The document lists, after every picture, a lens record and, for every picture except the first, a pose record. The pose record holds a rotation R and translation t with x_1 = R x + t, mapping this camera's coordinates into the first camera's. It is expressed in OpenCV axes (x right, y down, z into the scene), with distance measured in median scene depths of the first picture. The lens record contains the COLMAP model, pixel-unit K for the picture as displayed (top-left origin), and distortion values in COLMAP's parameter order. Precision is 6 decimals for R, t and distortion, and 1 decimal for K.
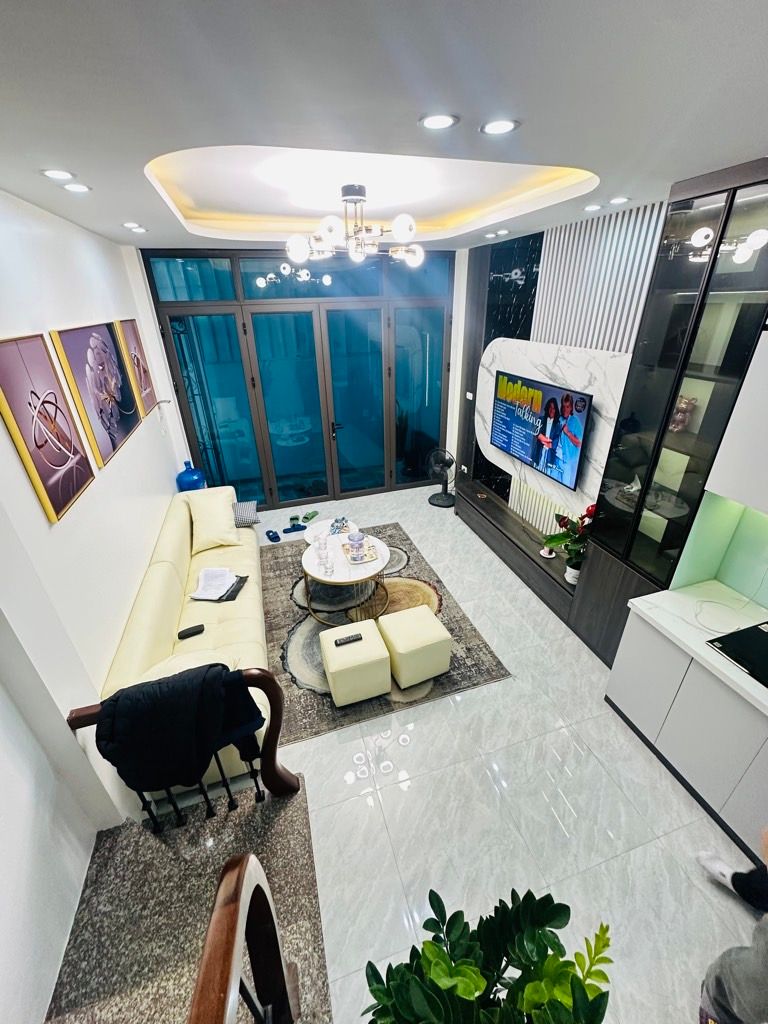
lens RADIAL K [[402.6, 0, 382.7], [0, 402.6, 507.3], [0, 0, 1]] dist [-0.001010, -0.000027]
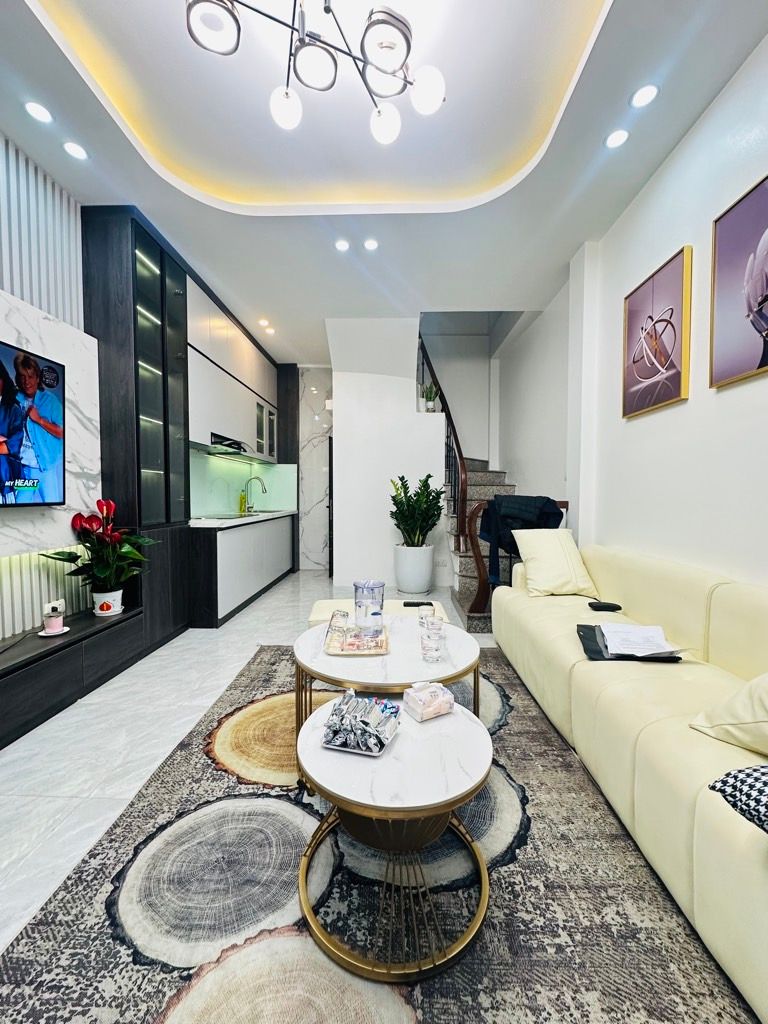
lens RADIAL K [[402.6, 0, 382.7], [0, 402.6, 507.3], [0, 0, 1]] dist [-0.001010, -0.000027]
pose [[-0.946348, 0.008017, 0.323050, -0.265679], [0.162379, 0.876116, 0.453932, -0.263966], [-0.279390, 0.482034, -0.830412, 1.443859]]
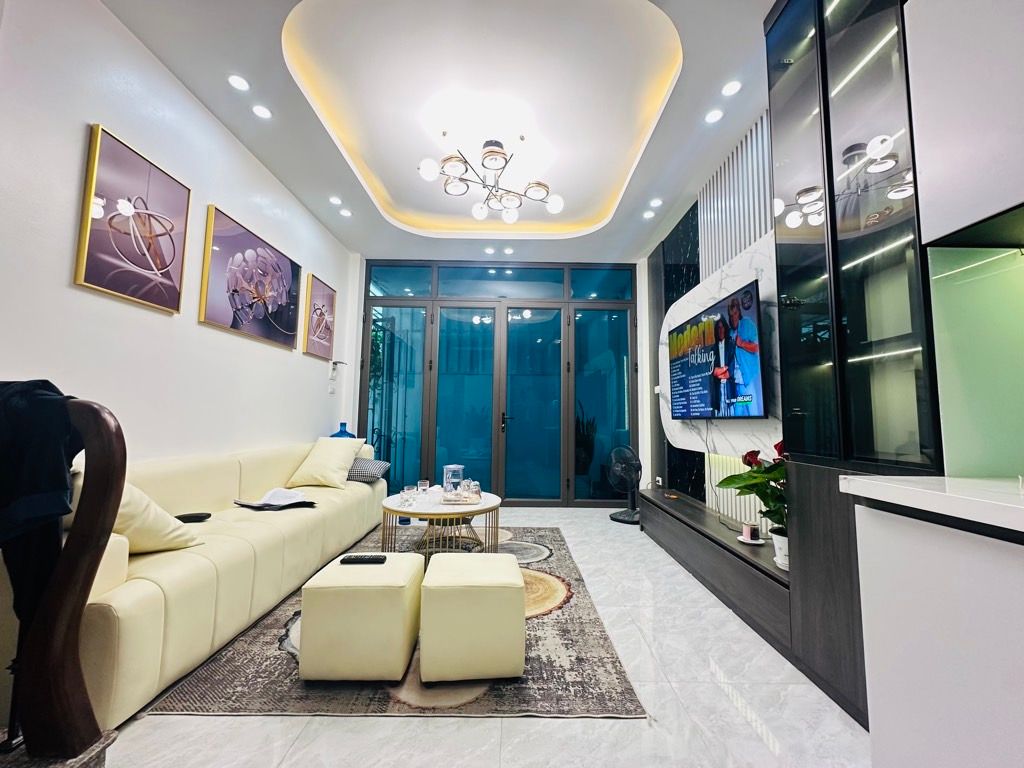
lens RADIAL K [[402.6, 0, 516.2], [0, 402.6, 386.4], [0, 0, 1]] dist [-0.001010, -0.000027]
pose [[0.956269, 0.012052, -0.292242, 0.279919], [-0.163897, 0.849632, -0.501262, 0.319884], [0.242256, 0.527239, 0.814451, 0.336747]]
